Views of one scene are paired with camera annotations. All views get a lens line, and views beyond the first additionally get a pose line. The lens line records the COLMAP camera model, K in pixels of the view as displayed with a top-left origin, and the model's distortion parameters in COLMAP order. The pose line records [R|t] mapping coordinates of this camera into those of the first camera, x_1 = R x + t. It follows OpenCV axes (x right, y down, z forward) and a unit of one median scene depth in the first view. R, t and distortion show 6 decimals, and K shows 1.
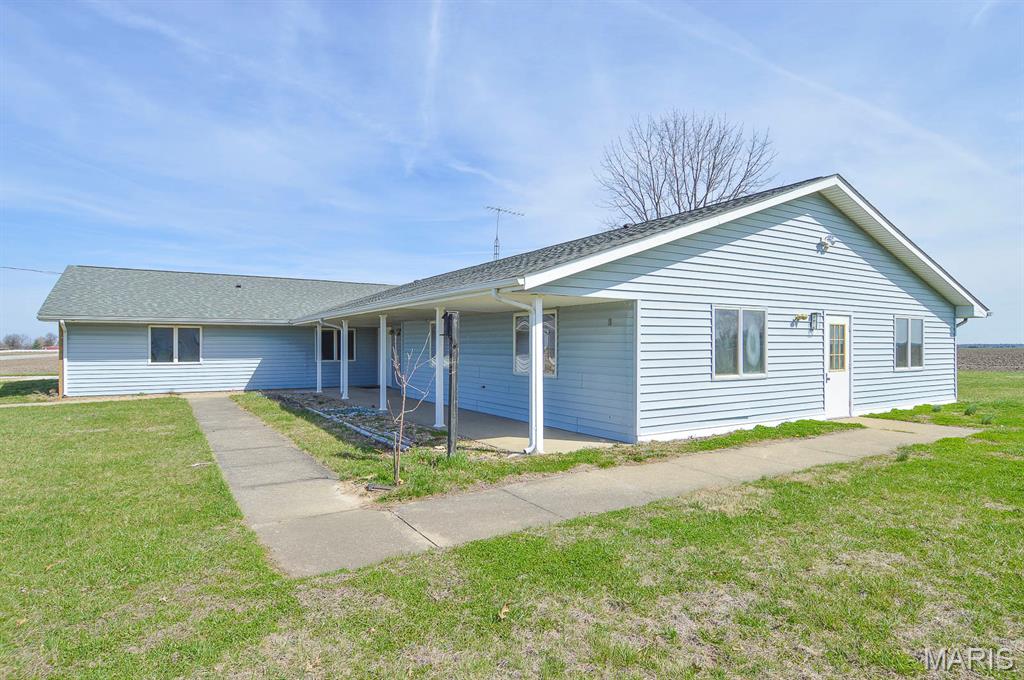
lens RADIAL K [[547.9, 0, 511.1], [0, 547.9, 341.6], [0, 0, 1]] dist [-0.005924, -0.000576]
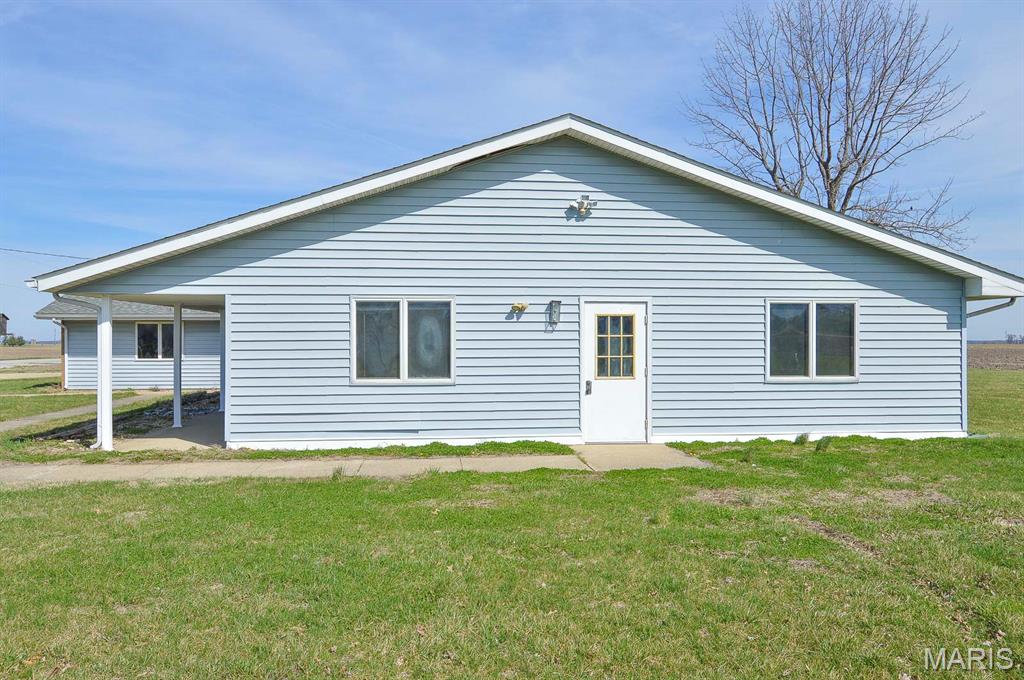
lens RADIAL K [[741.9, 0, 511.9], [0, 741.9, 339.6], [0, 0, 1]] dist [0.009362, 0.001569]
pose [[0.912428, -0.000263, -0.409237, 0.883053], [0.002772, 0.999981, 0.005537, -0.004413], [0.409227, -0.006187, 0.912411, 0.038517]]
